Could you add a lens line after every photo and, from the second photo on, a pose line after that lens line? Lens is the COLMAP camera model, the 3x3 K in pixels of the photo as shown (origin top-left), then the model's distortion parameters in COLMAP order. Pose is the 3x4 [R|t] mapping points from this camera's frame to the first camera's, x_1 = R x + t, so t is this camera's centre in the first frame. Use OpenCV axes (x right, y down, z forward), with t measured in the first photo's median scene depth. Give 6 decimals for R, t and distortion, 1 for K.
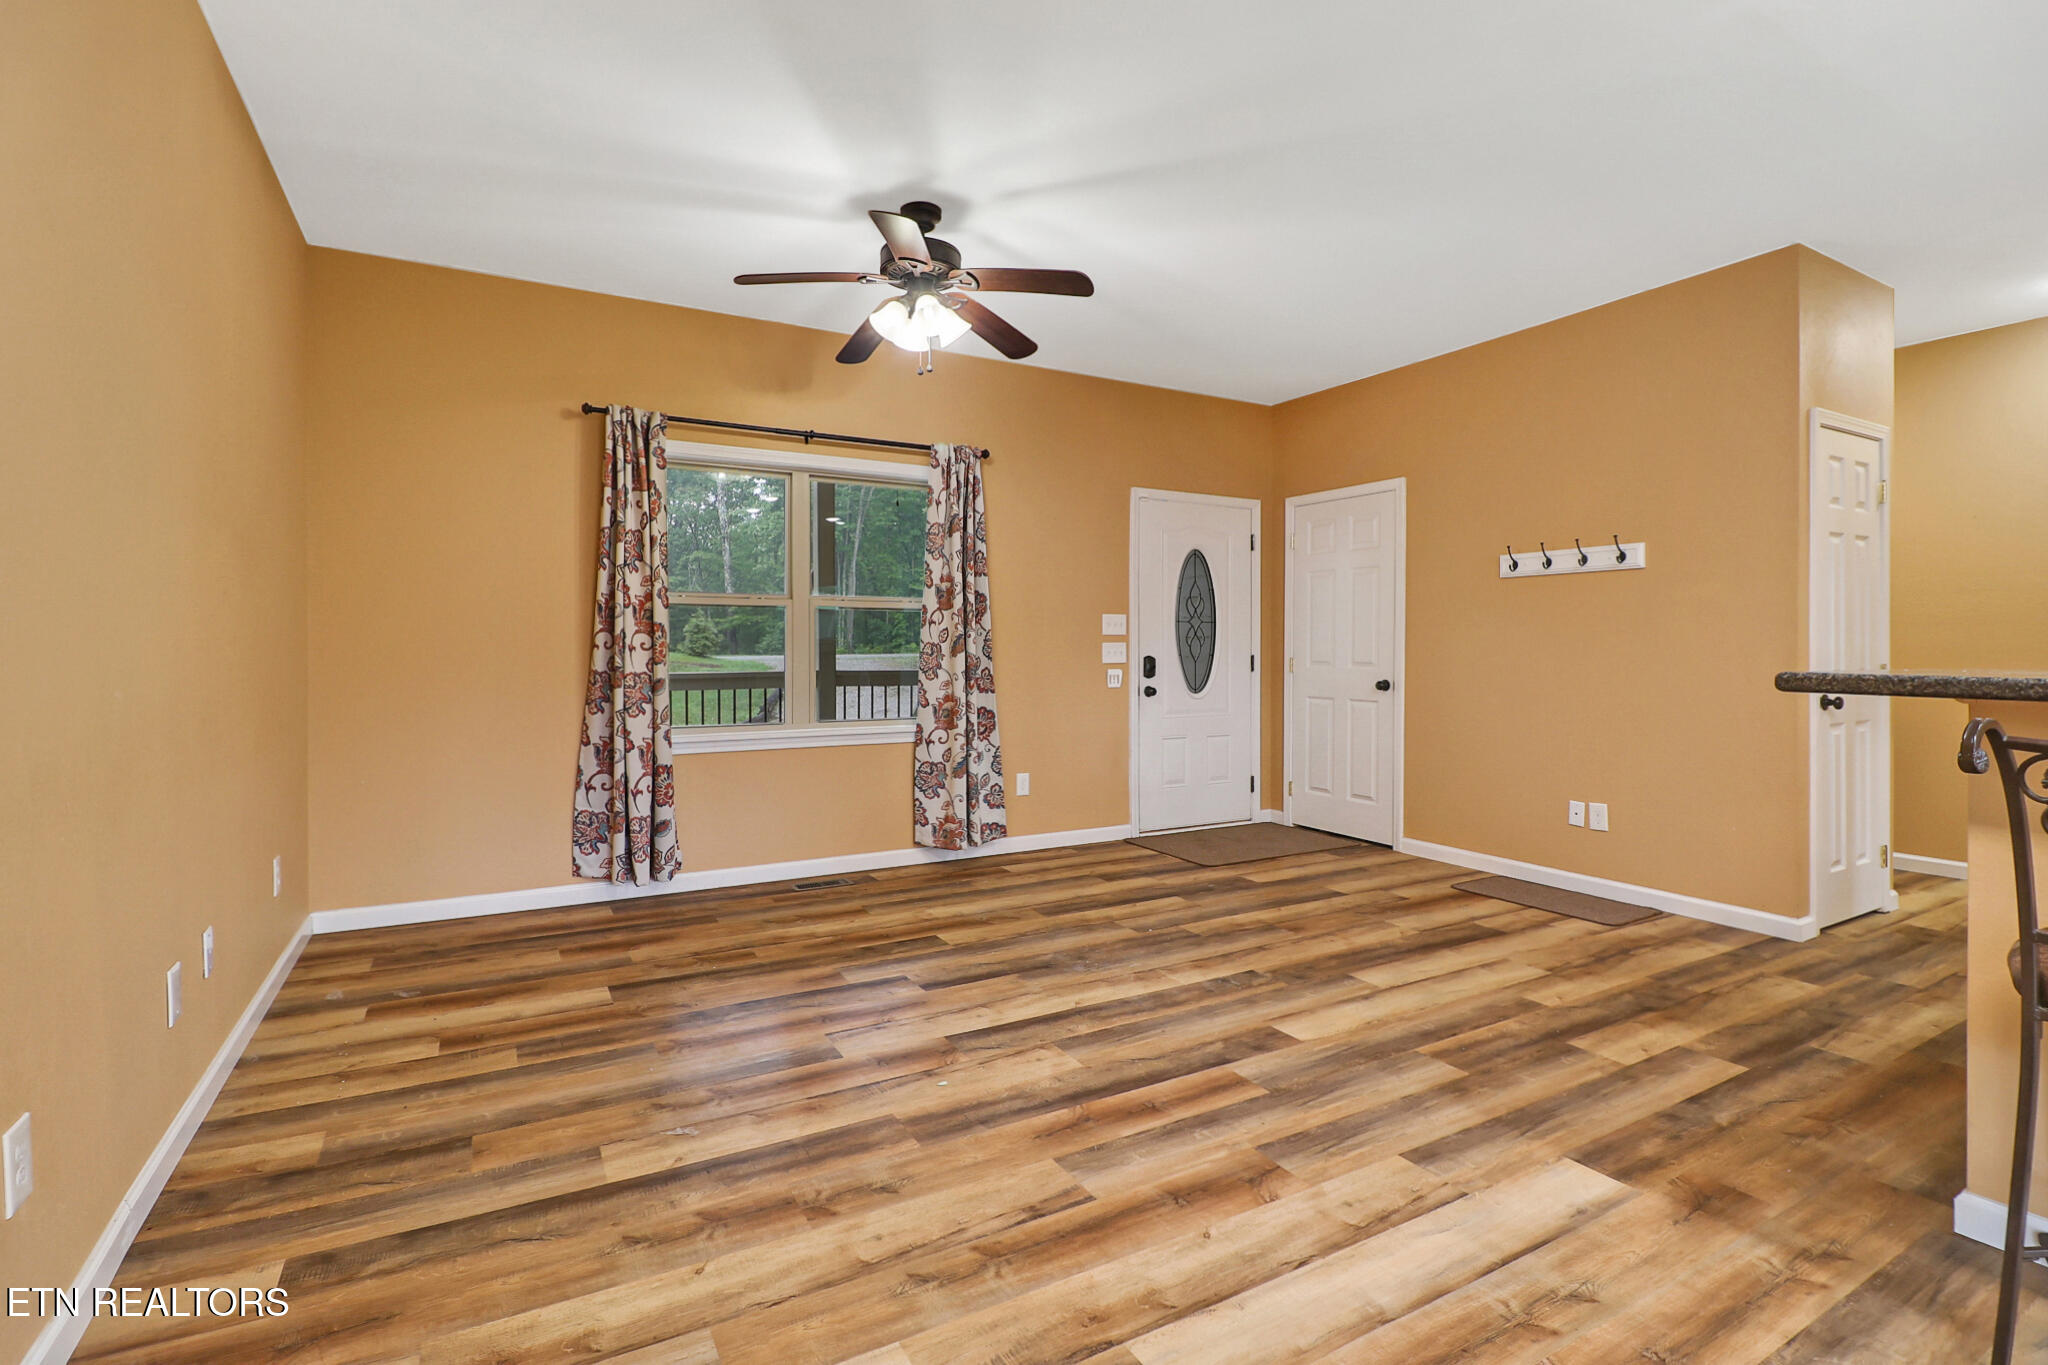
lens RADIAL K [[936.6, 0, 995.2], [0, 936.6, 649.5], [0, 0, 1]] dist [0.003862, -0.015848]
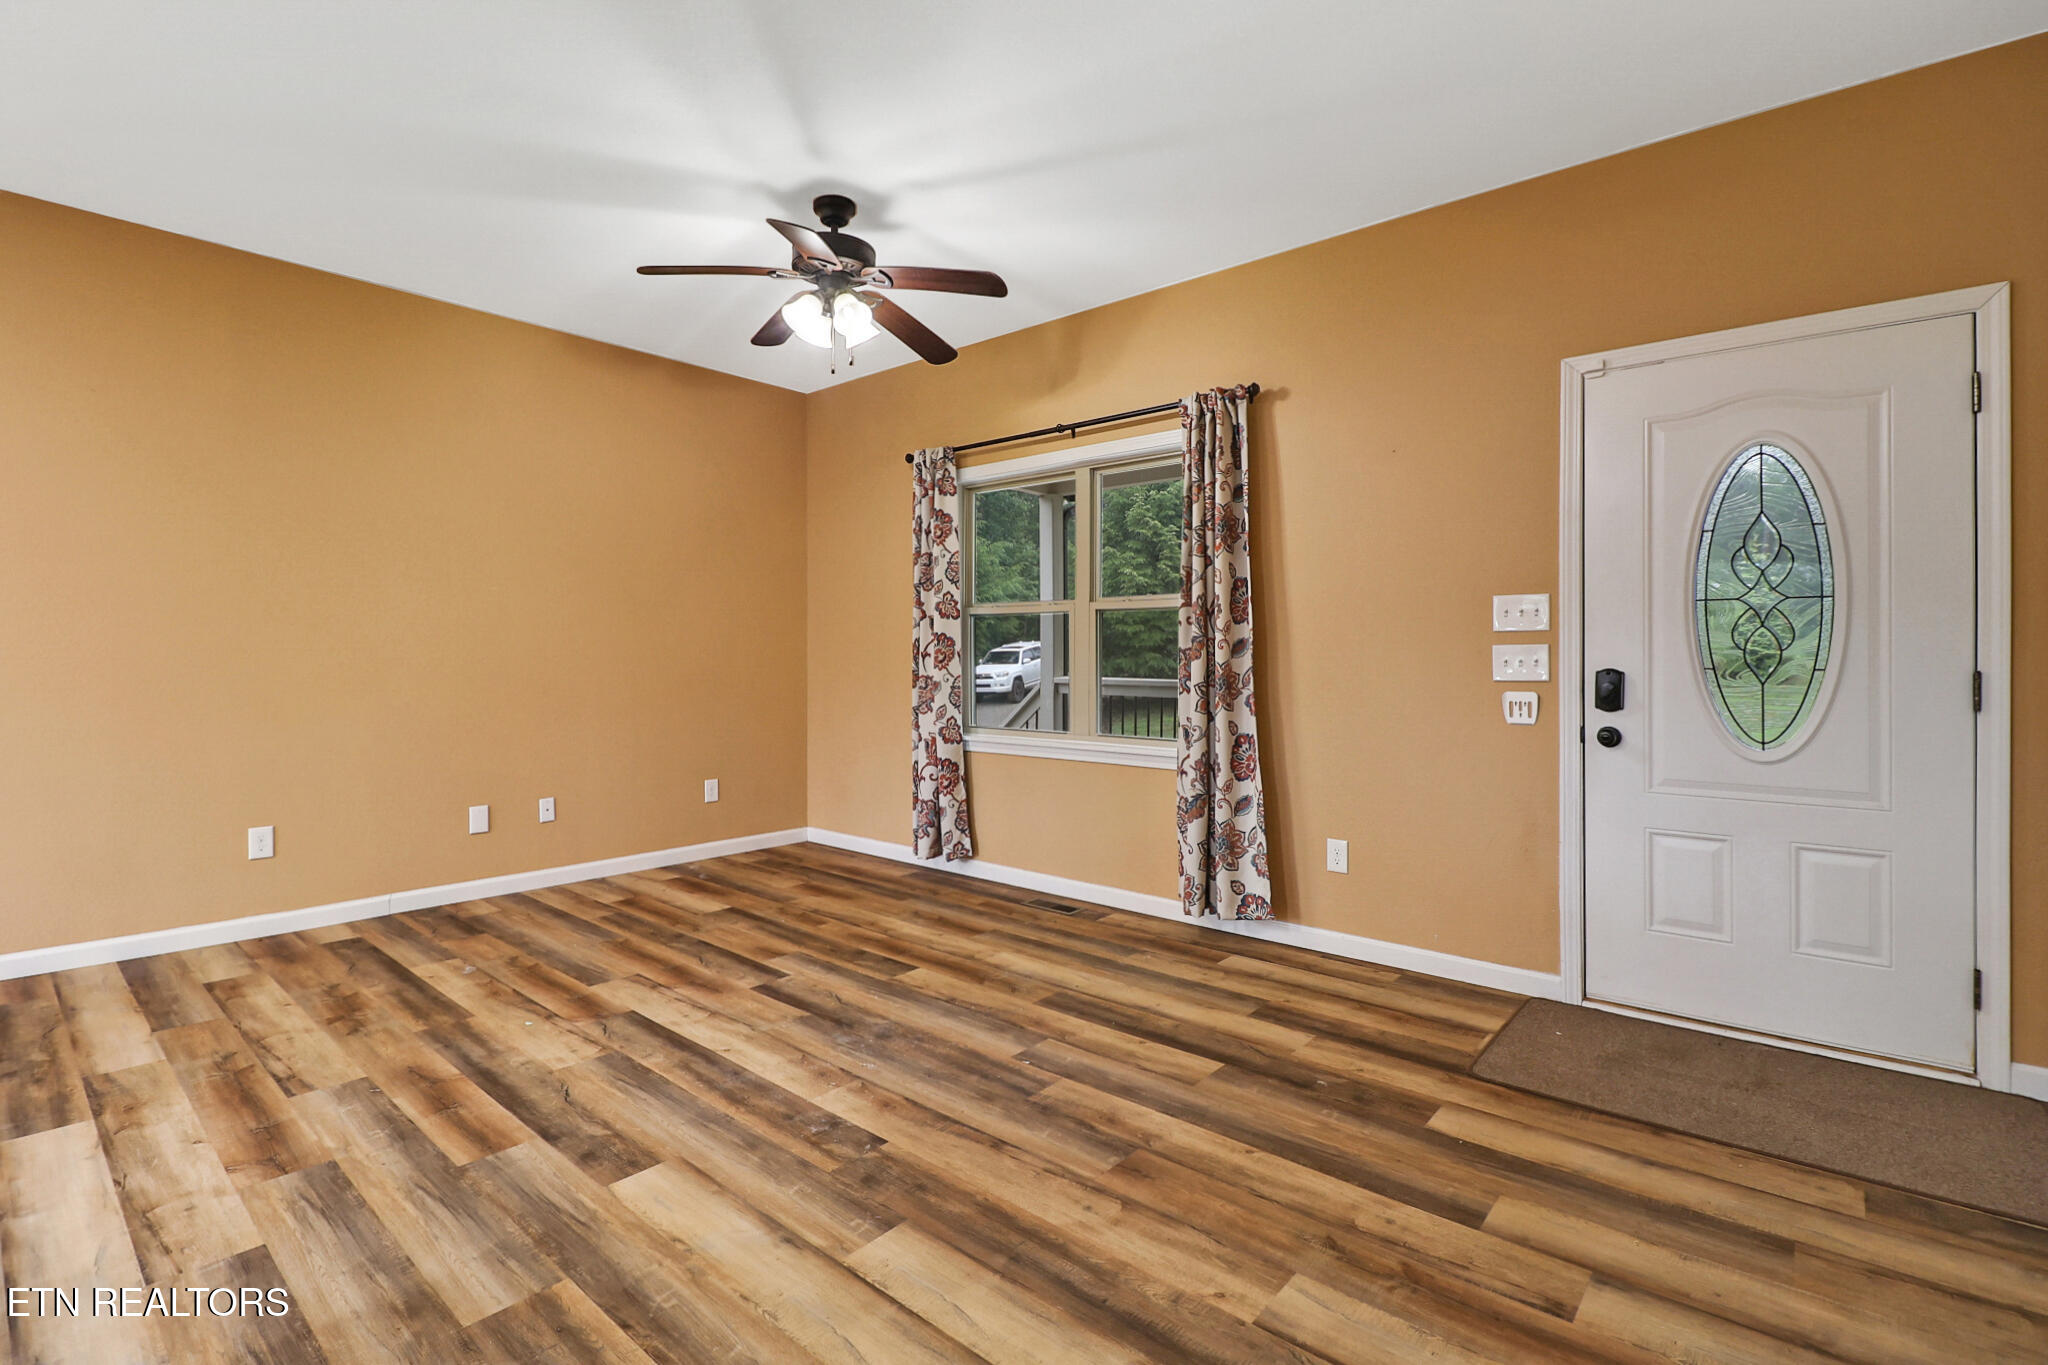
lens RADIAL K [[936.6, 0, 995.2], [0, 936.6, 649.5], [0, 0, 1]] dist [0.003862, -0.015848]
pose [[0.343064, -0.007797, -0.939280, 1.028984], [-0.005102, 0.999935, -0.010164, 0.005214], [0.939298, 0.008279, 0.343002, 0.946464]]
